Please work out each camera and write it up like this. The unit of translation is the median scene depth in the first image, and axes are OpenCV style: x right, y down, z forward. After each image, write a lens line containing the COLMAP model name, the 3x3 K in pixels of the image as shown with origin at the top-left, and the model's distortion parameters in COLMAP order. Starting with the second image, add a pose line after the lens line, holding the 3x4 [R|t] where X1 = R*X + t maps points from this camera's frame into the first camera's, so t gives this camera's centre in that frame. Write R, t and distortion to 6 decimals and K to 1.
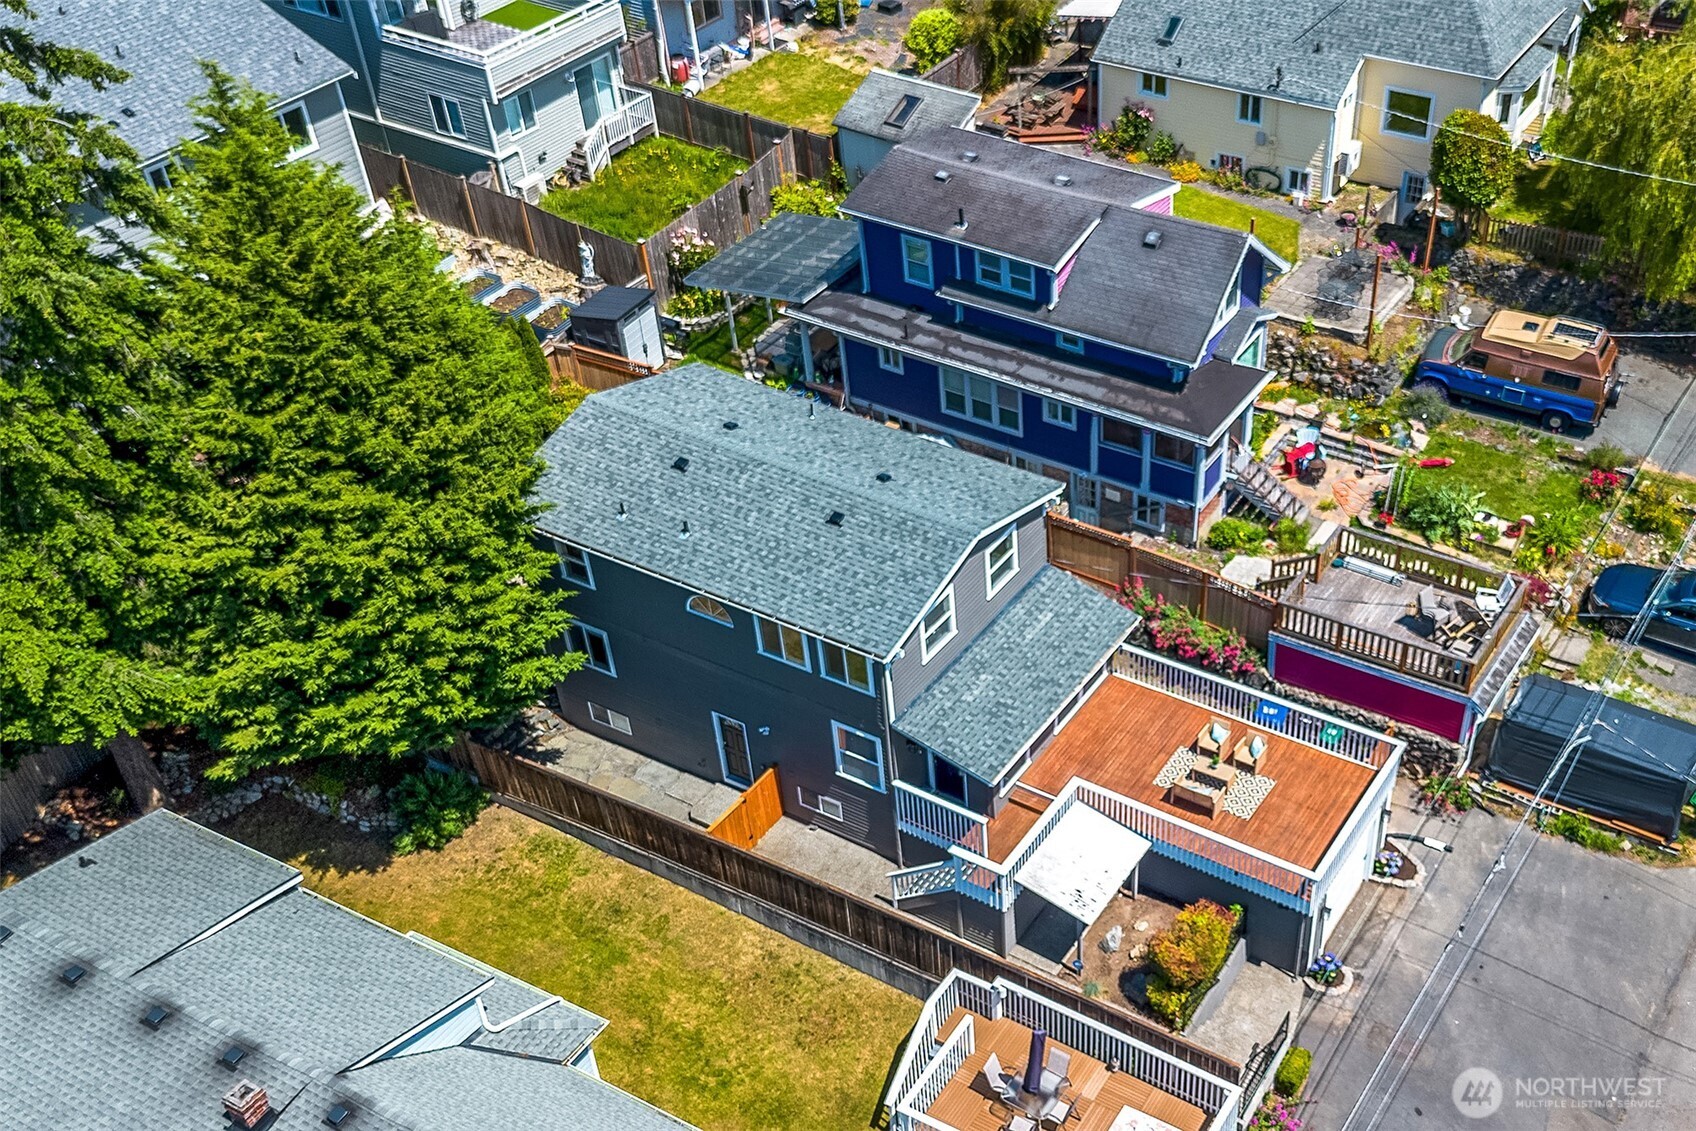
lens RADIAL K [[2243.3, 0, 639.3], [0, 2243.3, 567.0], [0, 0, 1]] dist [0.171487, 0.778707]
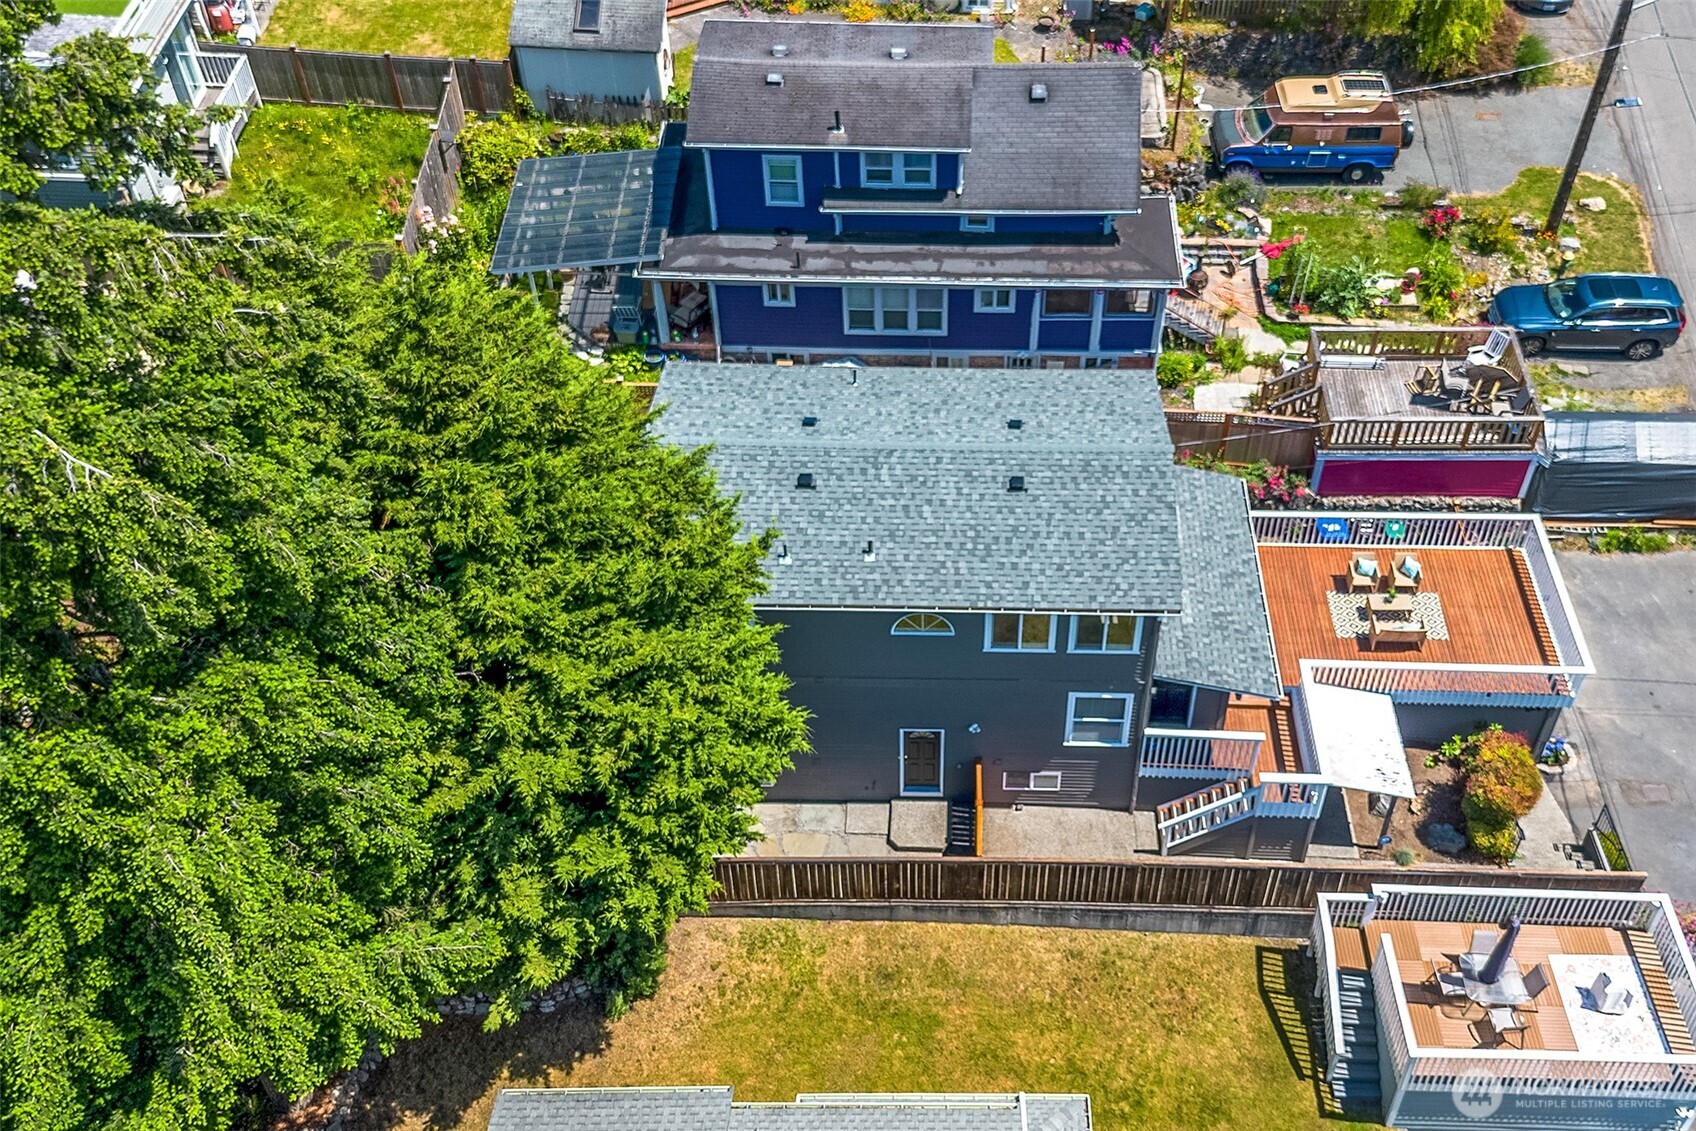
lens RADIAL K [[2288.7, 0, 845.6], [0, 2288.7, 613.2], [0, 0, 1]] dist [0.354203, 0.010312]
pose [[0.851199, -0.339821, 0.399979, -0.293684], [0.303239, 0.940442, 0.153671, -0.110795], [-0.428378, -0.009516, 0.903550, 0.155454]]
